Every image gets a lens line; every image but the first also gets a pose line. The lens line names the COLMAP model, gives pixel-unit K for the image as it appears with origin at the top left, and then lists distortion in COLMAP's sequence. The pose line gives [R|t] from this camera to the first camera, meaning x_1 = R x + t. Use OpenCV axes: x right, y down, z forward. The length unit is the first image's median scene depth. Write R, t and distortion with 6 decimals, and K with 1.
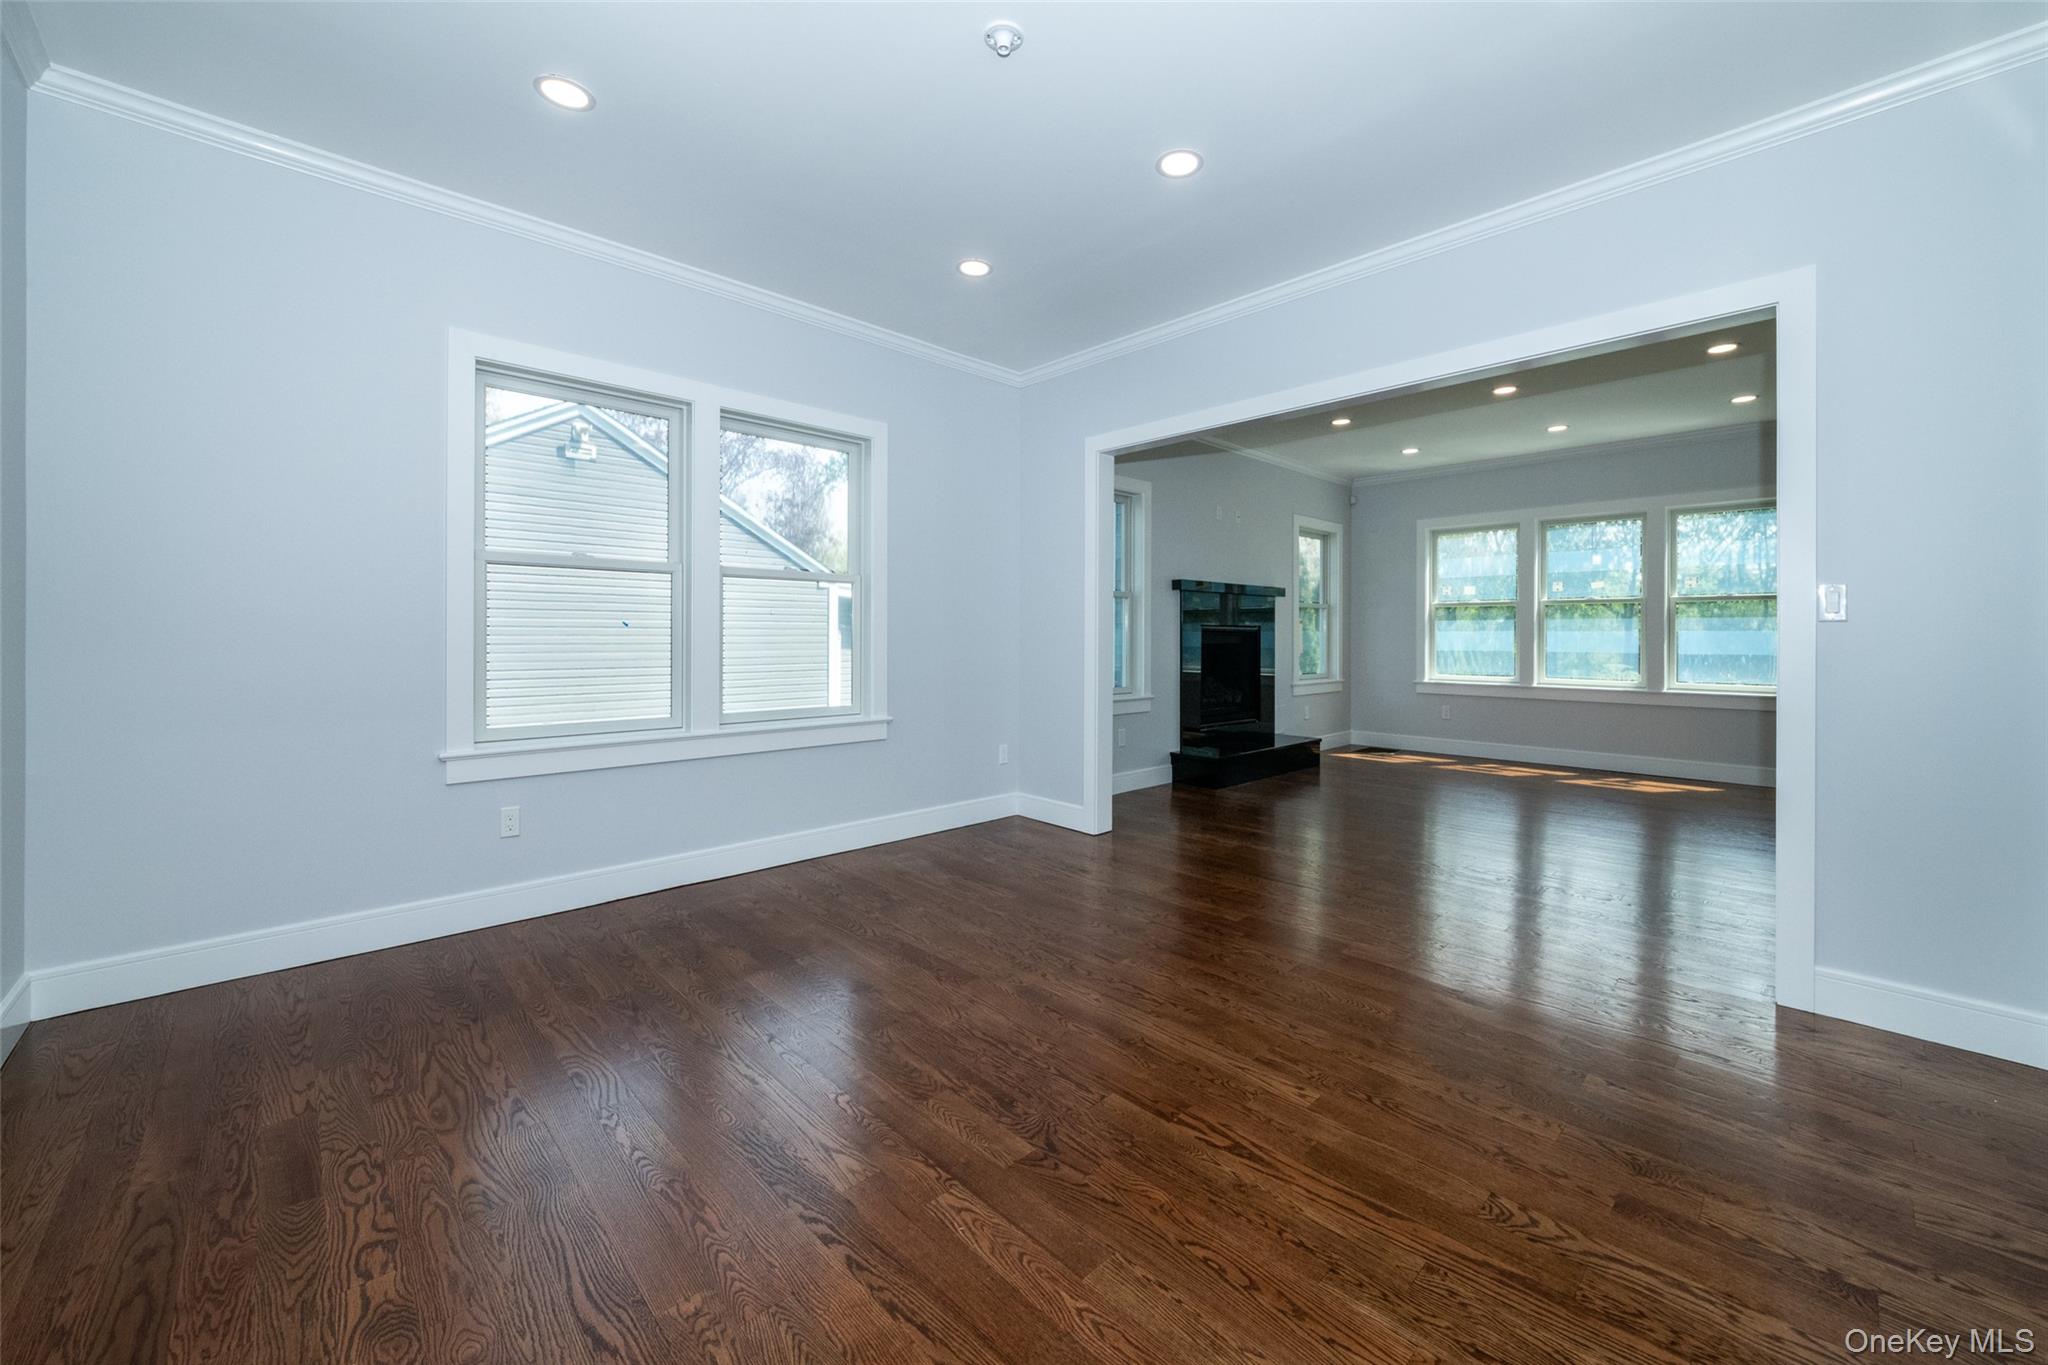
lens RADIAL K [[800.8, 0, 998.0], [0, 800.8, 639.9], [0, 0, 1]] dist [-0.000570, -0.000108]
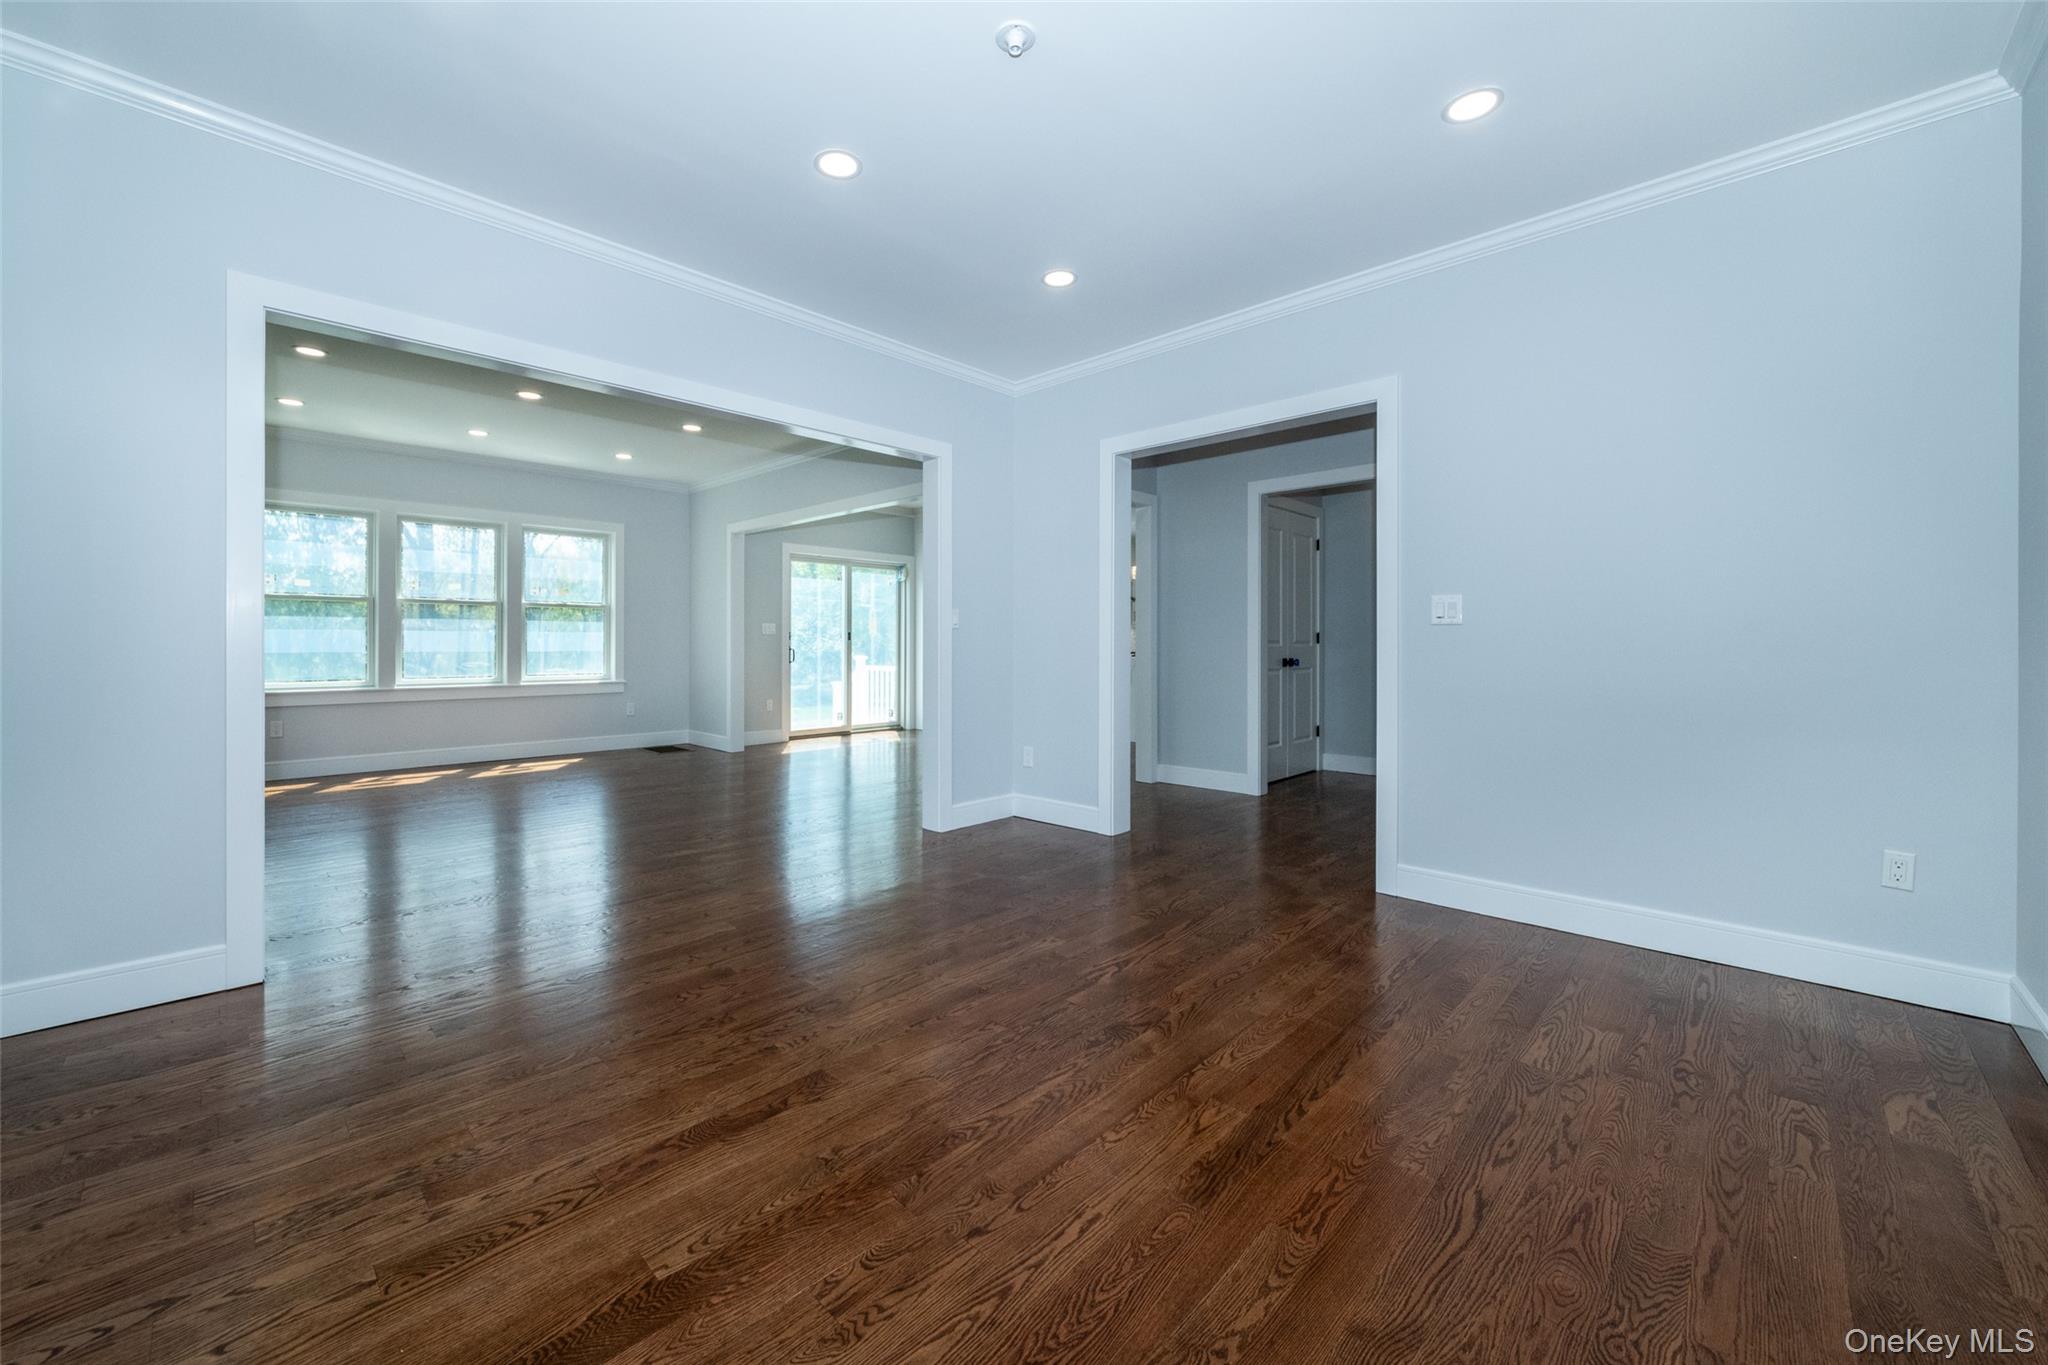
lens RADIAL K [[800.8, 0, 998.0], [0, 800.8, 639.9], [0, 0, 1]] dist [-0.000570, -0.000108]
pose [[-0.058210, -0.002491, 0.998301, -1.061271], [0.003784, 0.999989, 0.002716, 0.002514], [-0.998297, 0.003936, -0.058200, 1.141894]]
